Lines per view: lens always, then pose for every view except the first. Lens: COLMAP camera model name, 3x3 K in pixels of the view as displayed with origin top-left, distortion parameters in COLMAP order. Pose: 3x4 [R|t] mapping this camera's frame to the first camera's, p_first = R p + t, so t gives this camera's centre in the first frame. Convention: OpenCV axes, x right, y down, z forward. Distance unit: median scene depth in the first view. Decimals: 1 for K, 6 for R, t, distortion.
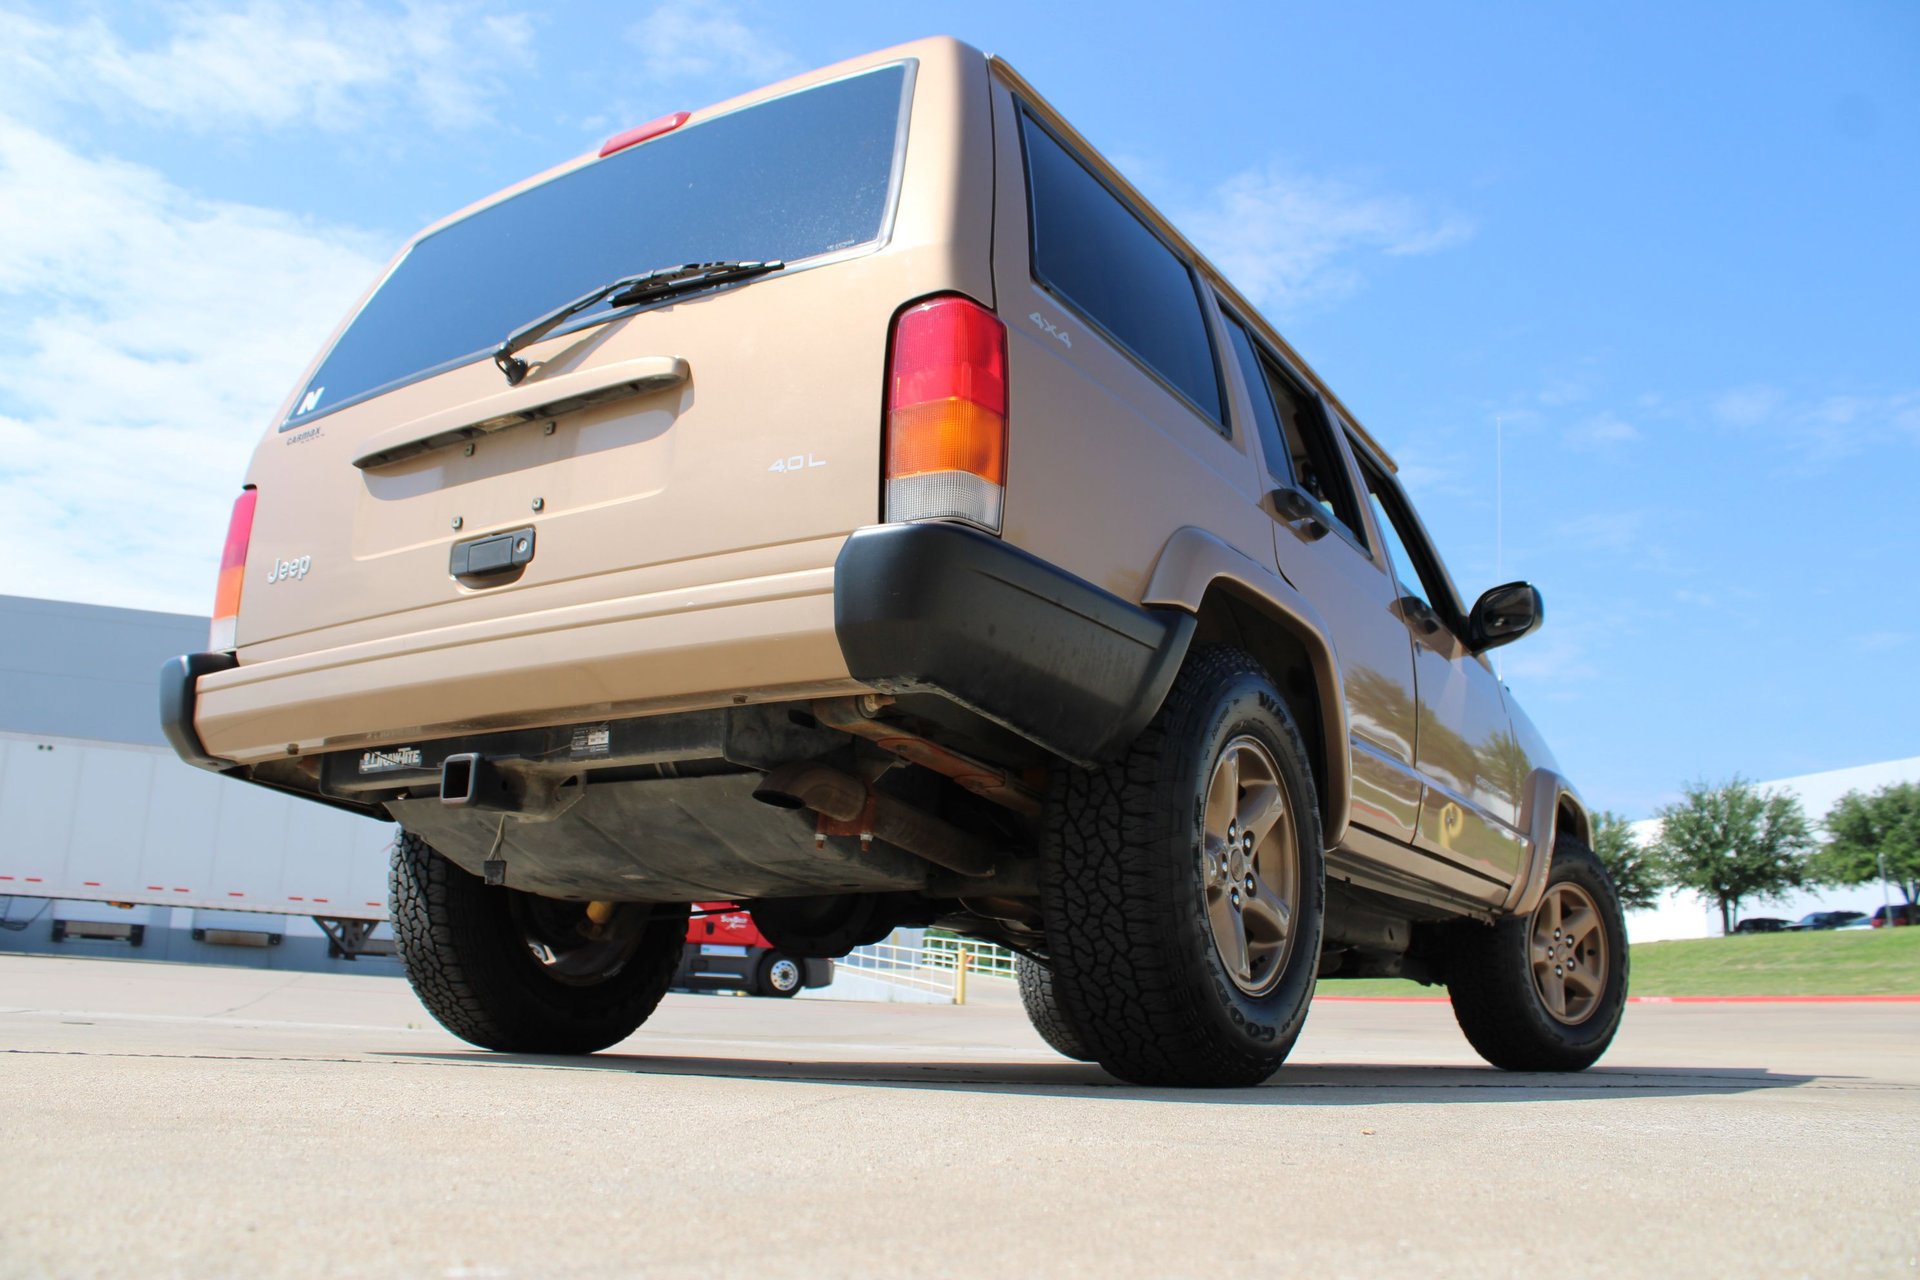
lens RADIAL K [[1597.4, 0, 949.1], [0, 1597.4, 647.2], [0, 0, 1]] dist [-0.157672, 0.138210]
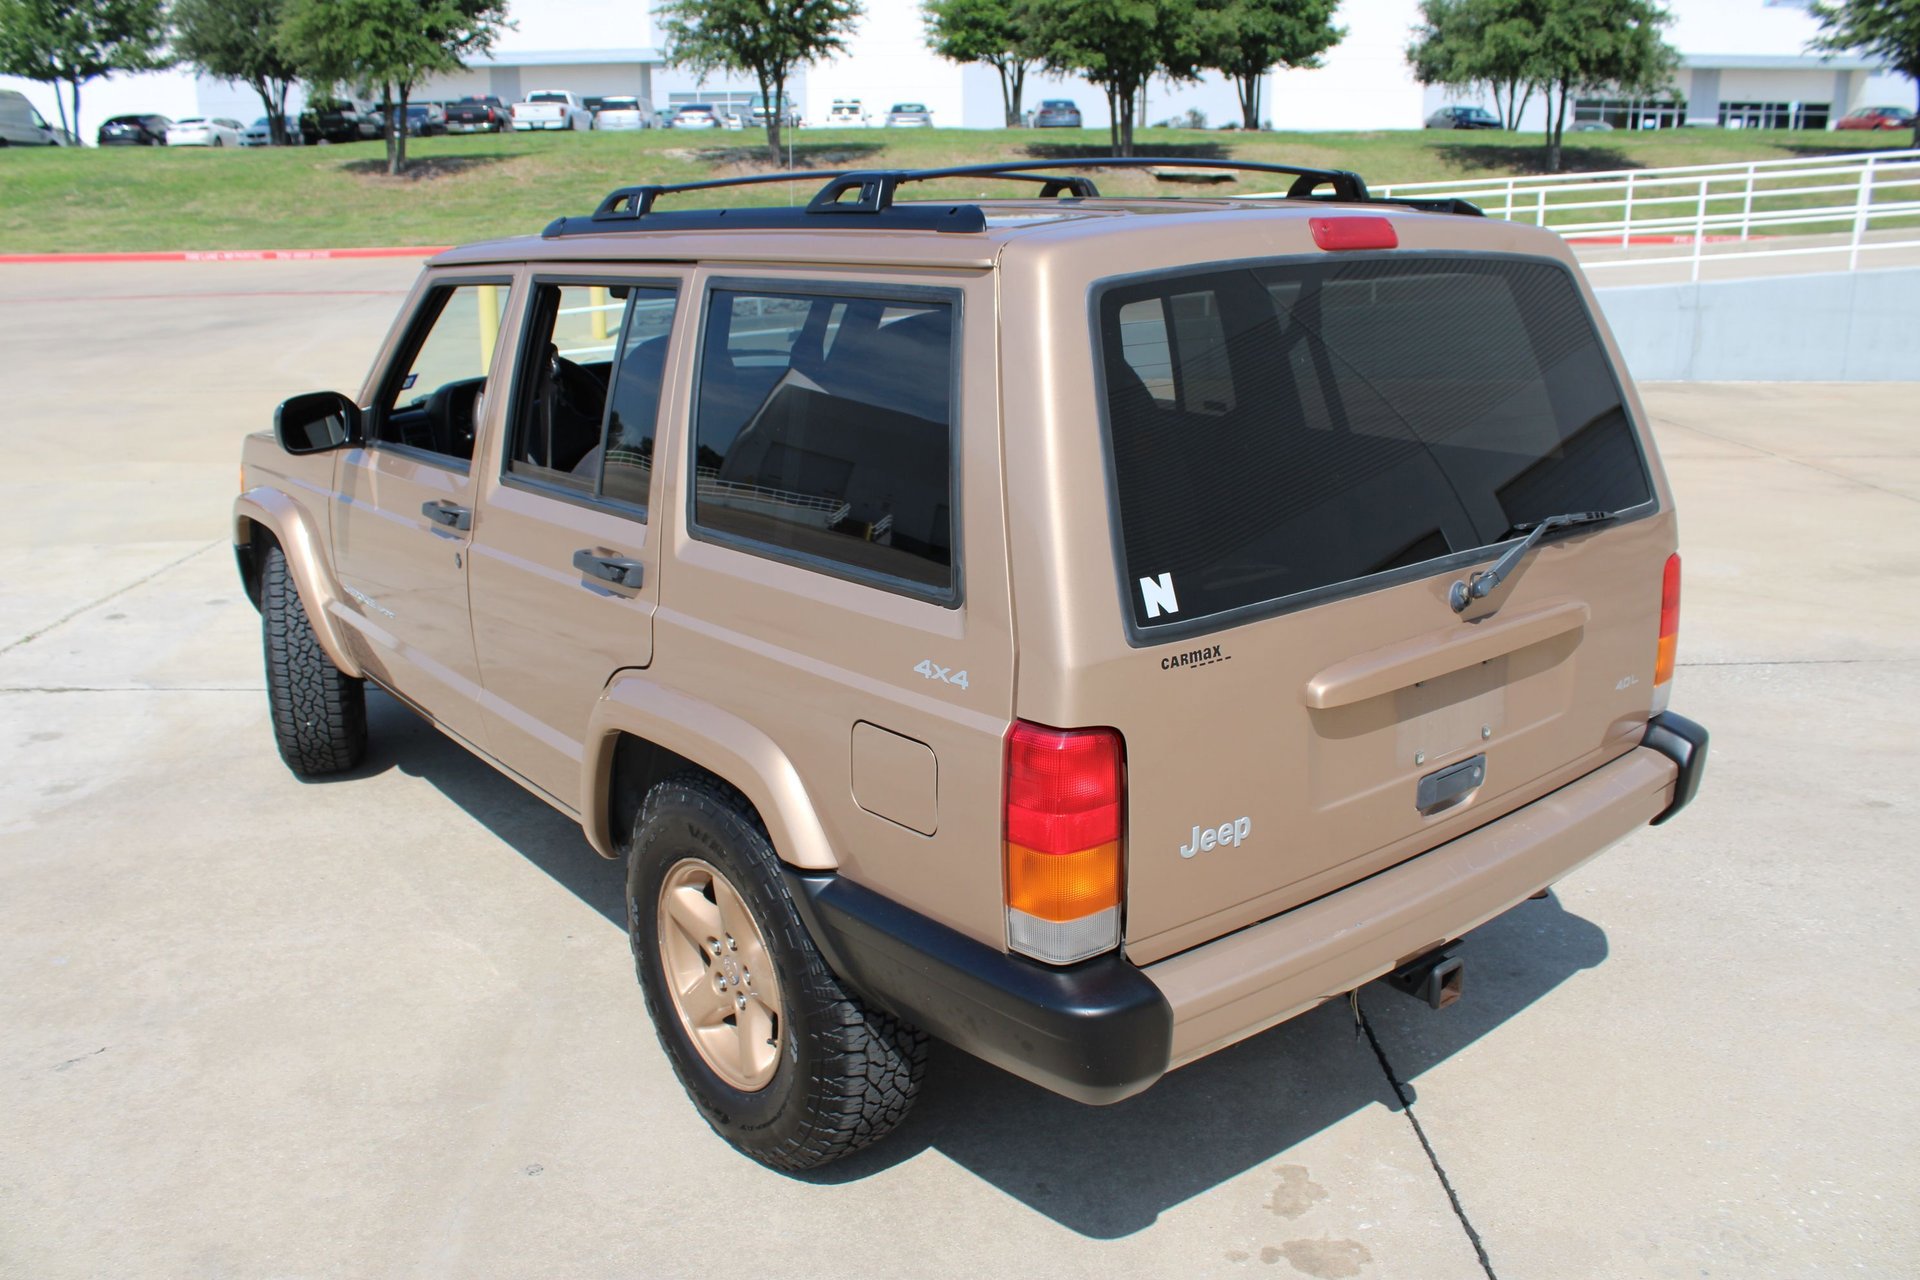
lens RADIAL K [[1597.4, 0, 949.1], [0, 1597.4, 647.2], [0, 0, 1]] dist [-0.157672, 0.138210]
pose [[0.319934, -0.288169, 0.902553, -0.065099], [-0.201275, 0.910206, 0.361959, -0.022409], [-0.925814, -0.297464, 0.233204, 0.053855]]
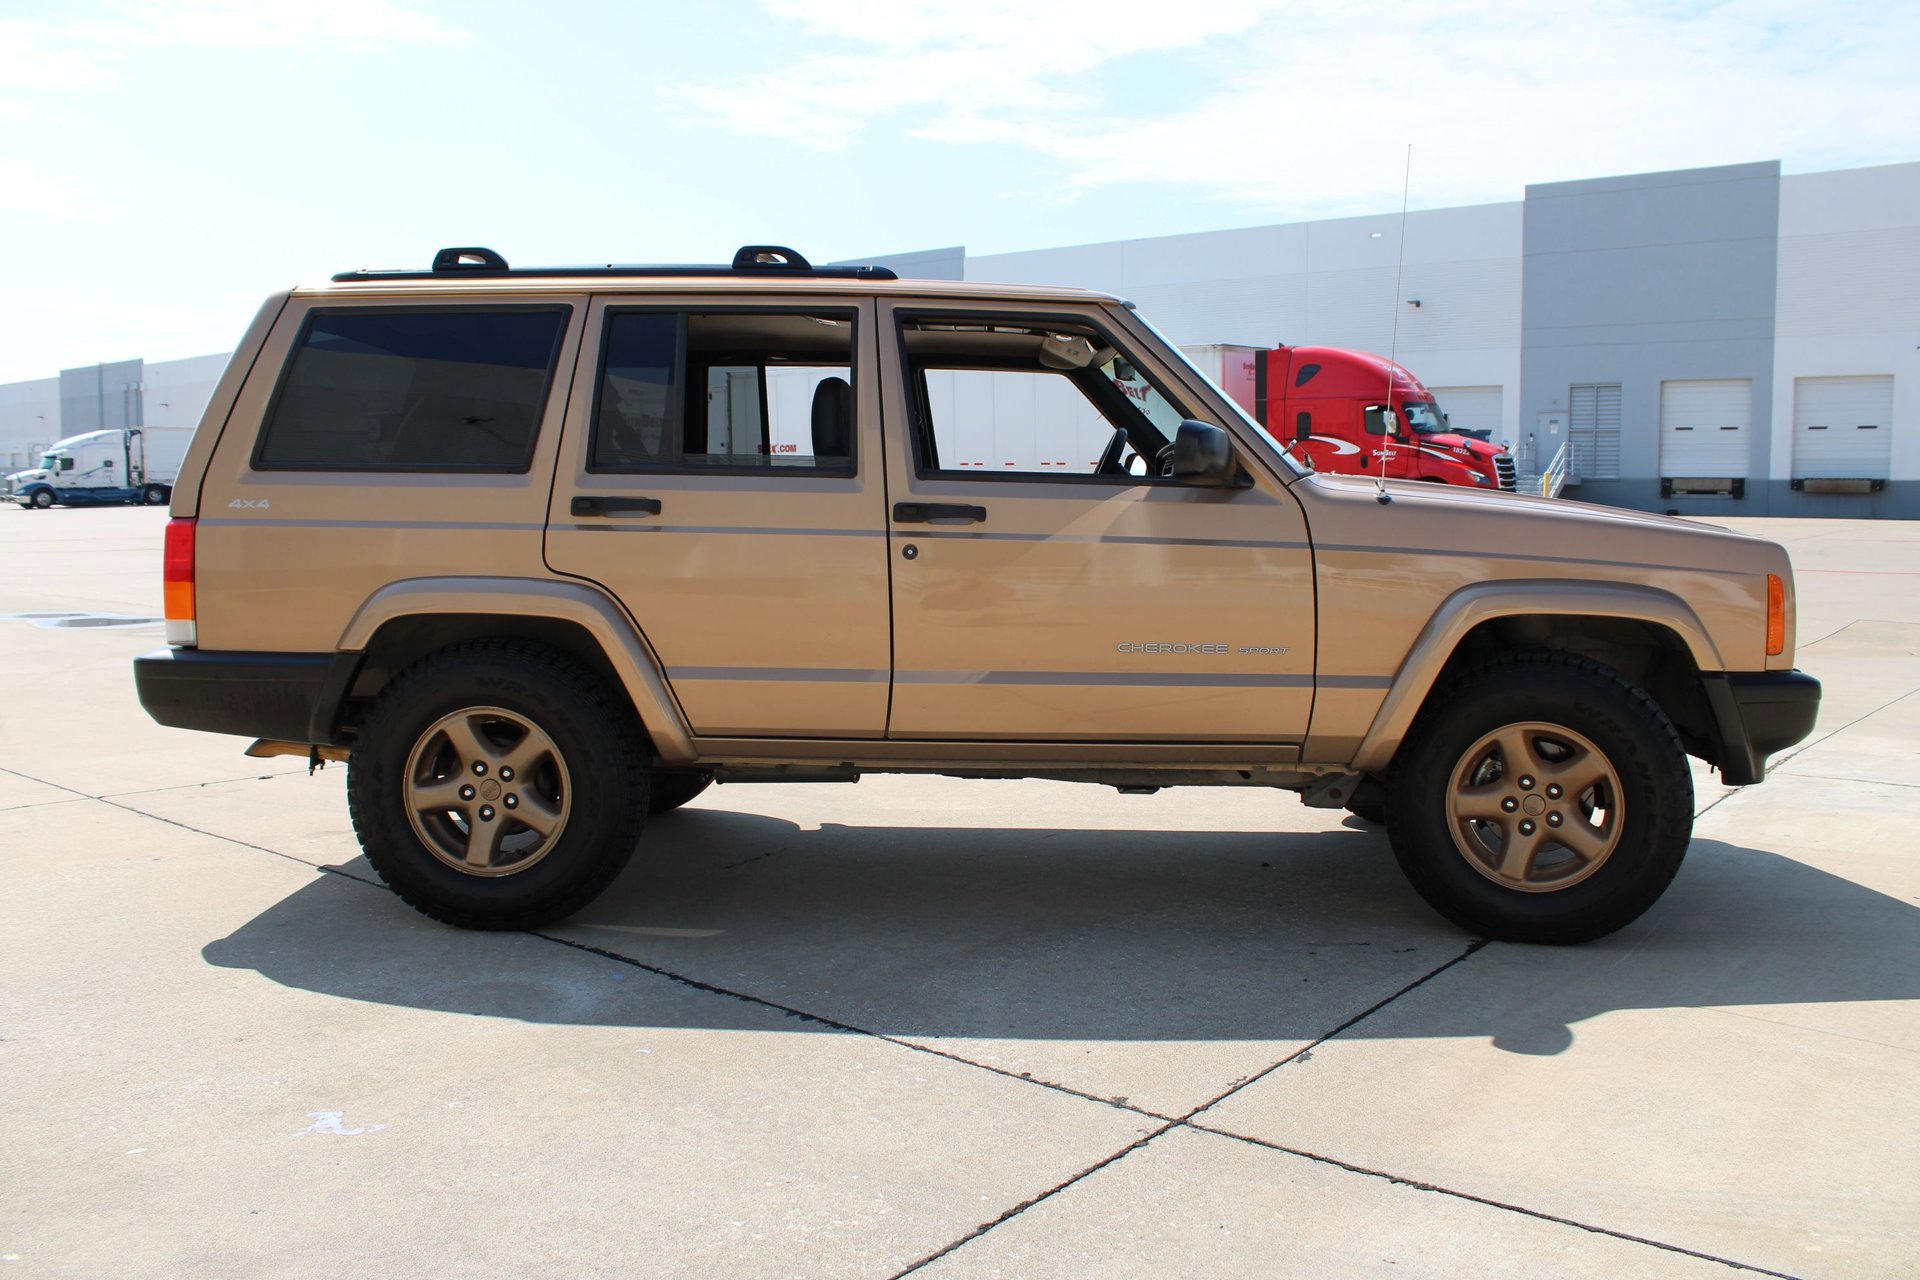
lens RADIAL K [[1600.2, 0, 945.7], [0, 1600.2, 646.6], [0, 0, 1]] dist [-0.159304, 0.142177]
pose [[0.512413, 0.050140, -0.857274, 0.089293], [0.209720, 0.960759, 0.181548, -0.009303], [0.832737, -0.272815, 0.481790, 0.035843]]
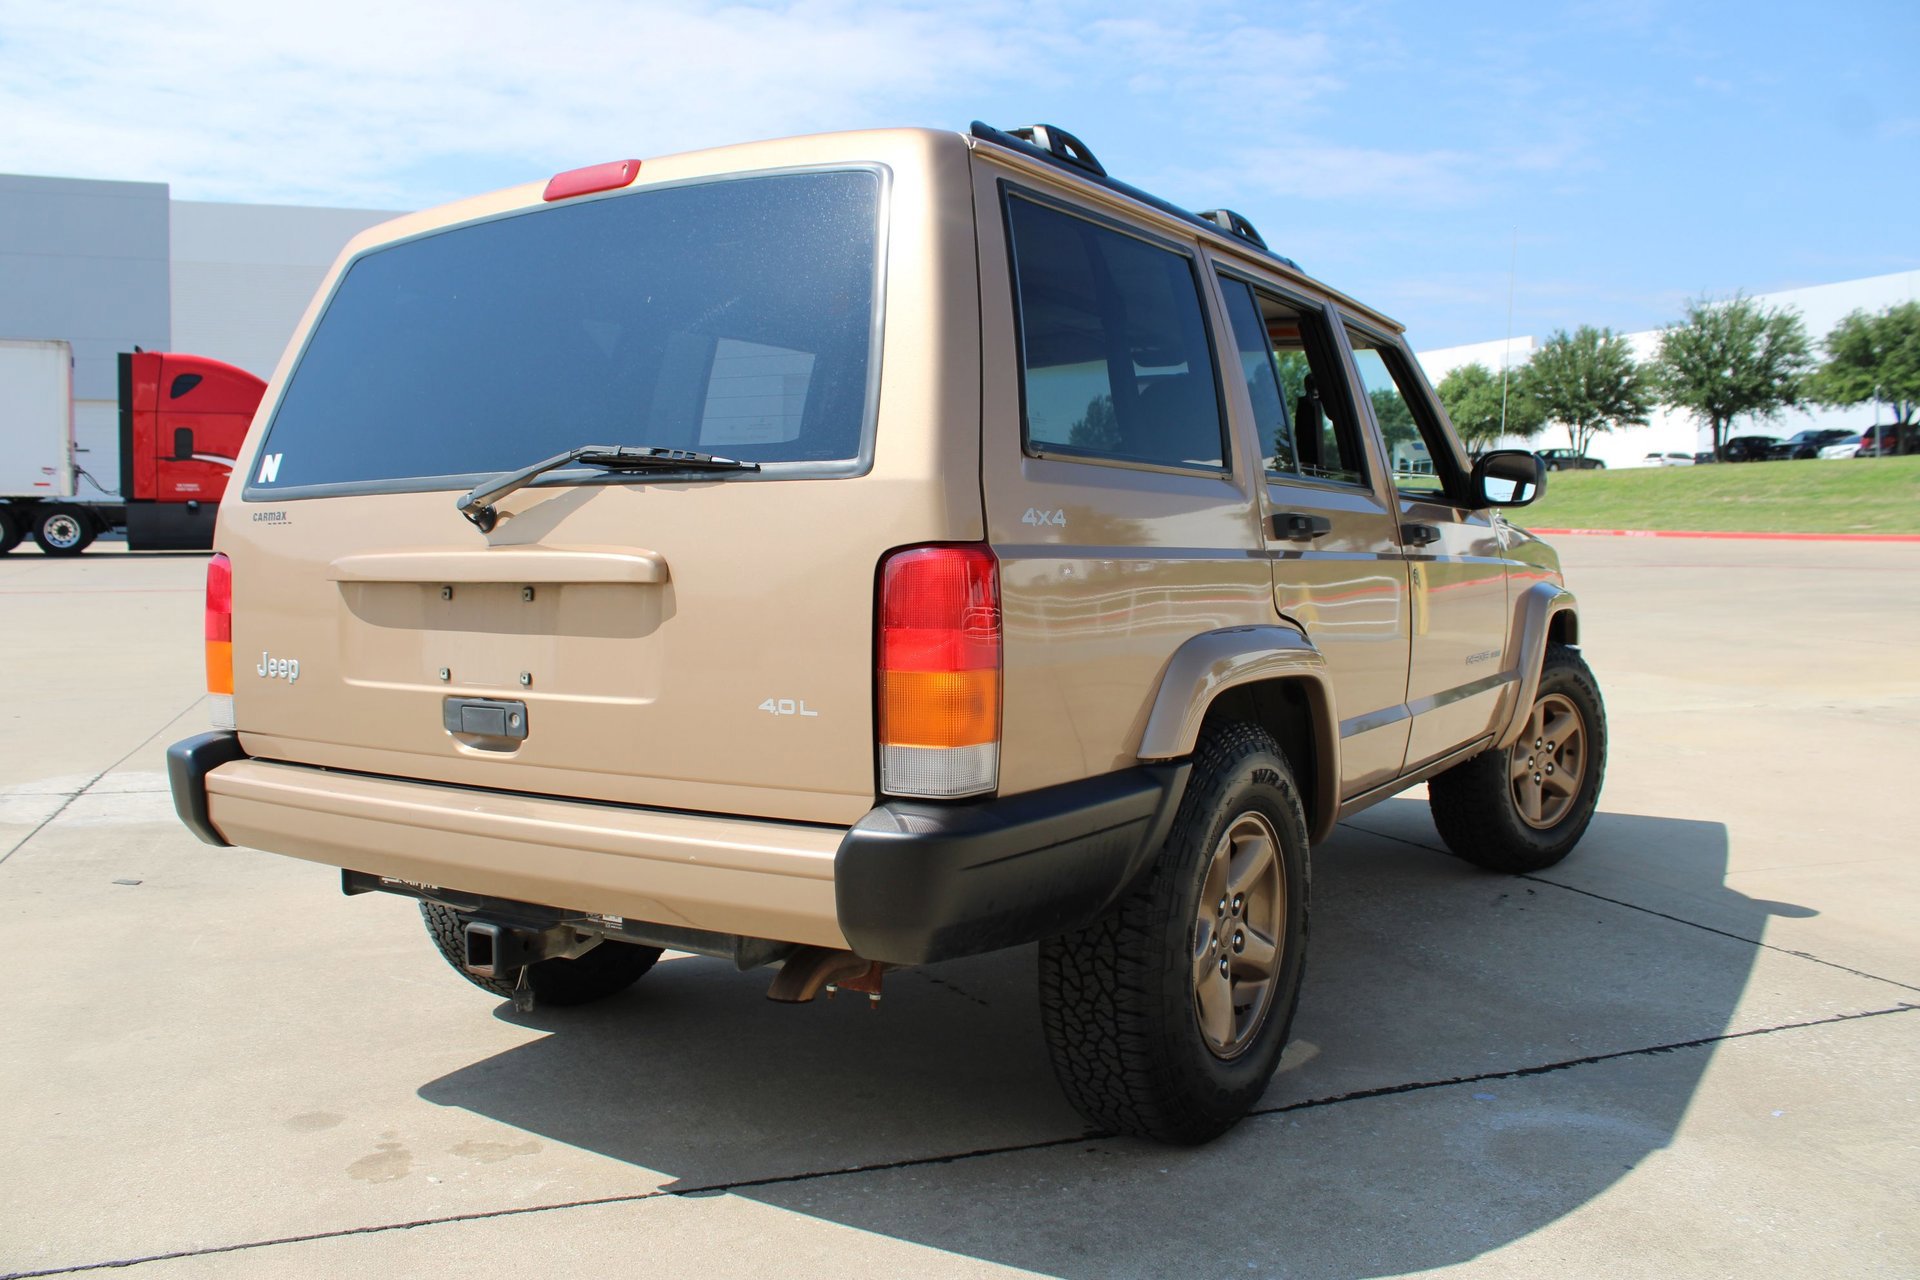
lens RADIAL K [[1597.4, 0, 949.1], [0, 1597.4, 647.2], [0, 0, 1]] dist [-0.157672, 0.138210]
pose [[0.999507, -0.031367, -0.001257, 0.000271], [0.030314, 0.953982, 0.298329, -0.019217], [-0.008159, -0.298220, 0.954462, 0.003007]]
